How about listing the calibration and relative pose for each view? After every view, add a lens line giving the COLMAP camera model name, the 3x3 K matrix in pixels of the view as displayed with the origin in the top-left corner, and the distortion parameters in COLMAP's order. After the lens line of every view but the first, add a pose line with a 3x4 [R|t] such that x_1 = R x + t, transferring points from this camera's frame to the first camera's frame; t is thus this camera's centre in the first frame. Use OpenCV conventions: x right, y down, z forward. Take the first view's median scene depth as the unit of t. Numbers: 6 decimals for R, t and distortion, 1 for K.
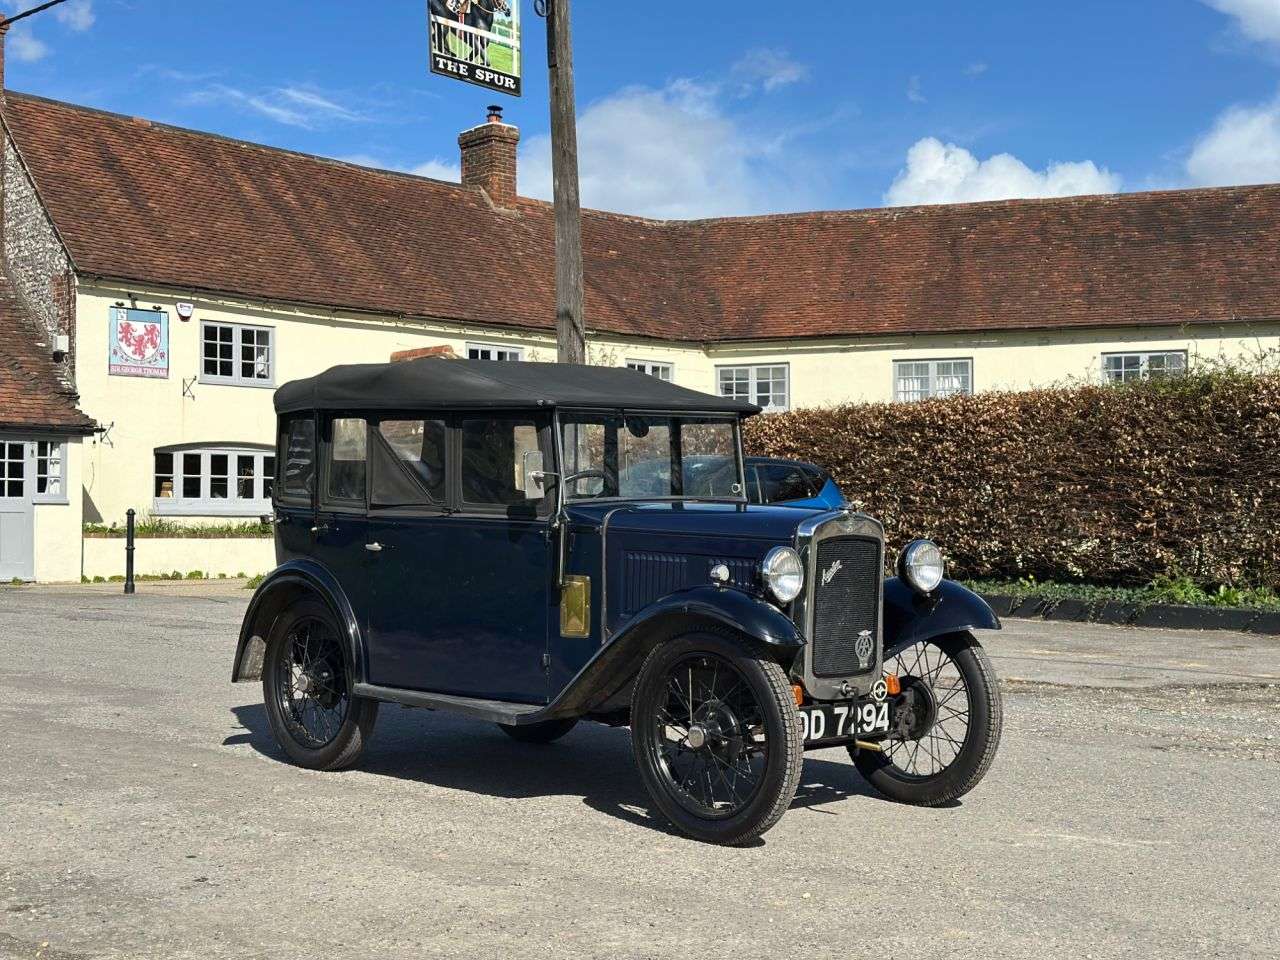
lens RADIAL K [[1733.5, 0, 640.0], [0, 1733.5, 480.0], [0, 0, 1]] dist [0.166621, -0.295674]
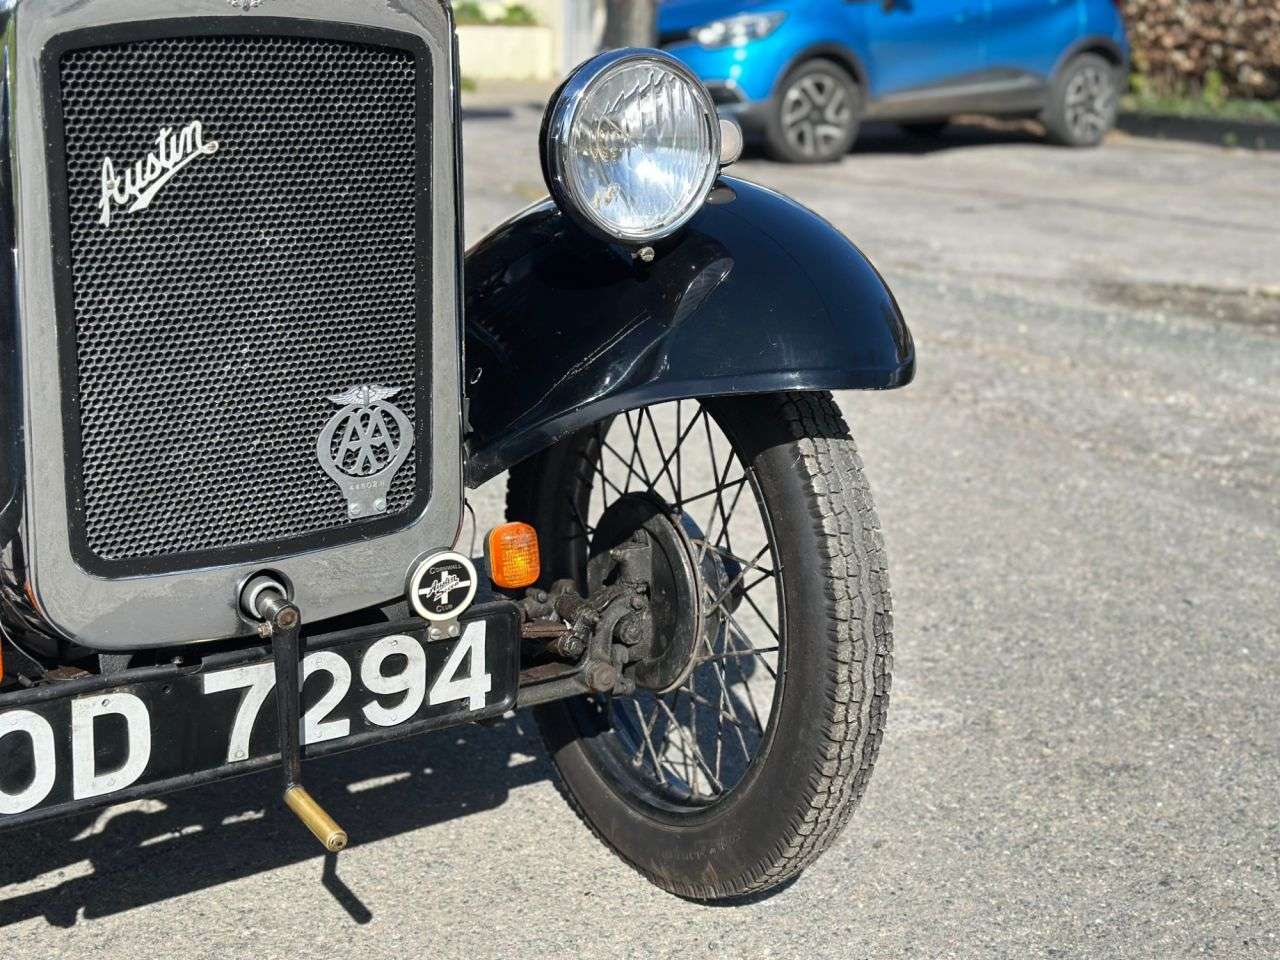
lens RADIAL K [[1763.1, 0, 639.7], [0, 1763.1, 473.0], [0, 0, 1]] dist [0.120439, -0.108319]
pose [[0.983315, 0.062714, -0.170760, 0.059374], [-0.013918, 0.961880, 0.273118, 0.006330], [0.181379, -0.266184, 0.946704, 0.200800]]
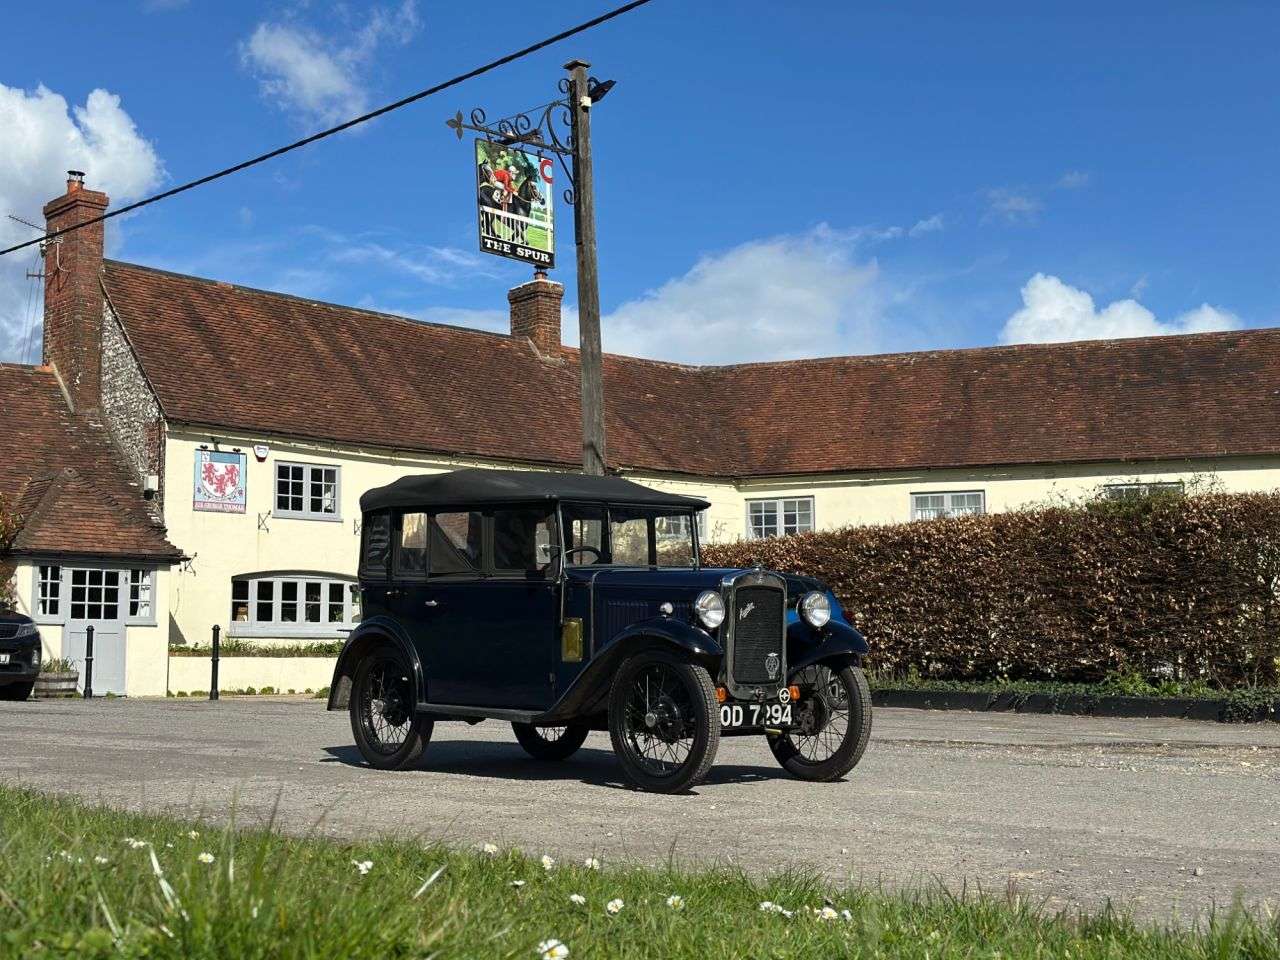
lens RADIAL K [[1722.4, 0, 640.0], [0, 1722.4, 480.0], [0, 0, 1]] dist [0.154476, -0.289861]
pose [[0.999537, -0.007697, -0.029428, 0.017006], [0.005267, 0.996638, -0.081763, 0.016270], [0.029959, 0.081570, 0.996217, -0.117187]]
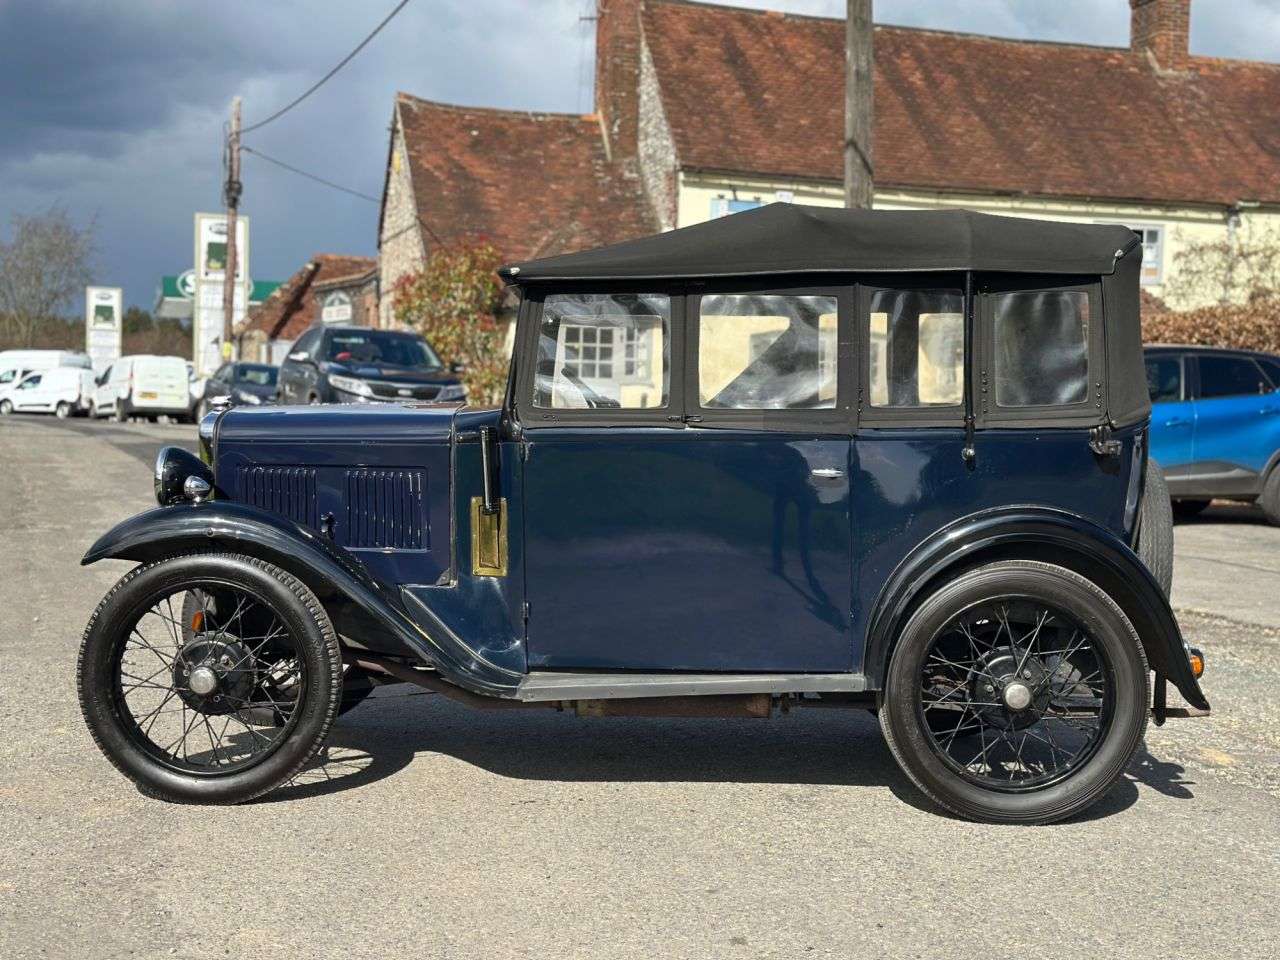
lens RADIAL K [[1733.5, 0, 640.0], [0, 1733.5, 480.0], [0, 0, 1]] dist [0.166621, -0.295674]
pose [[0.887622, 0.043434, -0.458520, 0.190346], [-0.013190, 0.997532, 0.068958, -0.002703], [0.460384, -0.055161, 0.886005, 0.064917]]
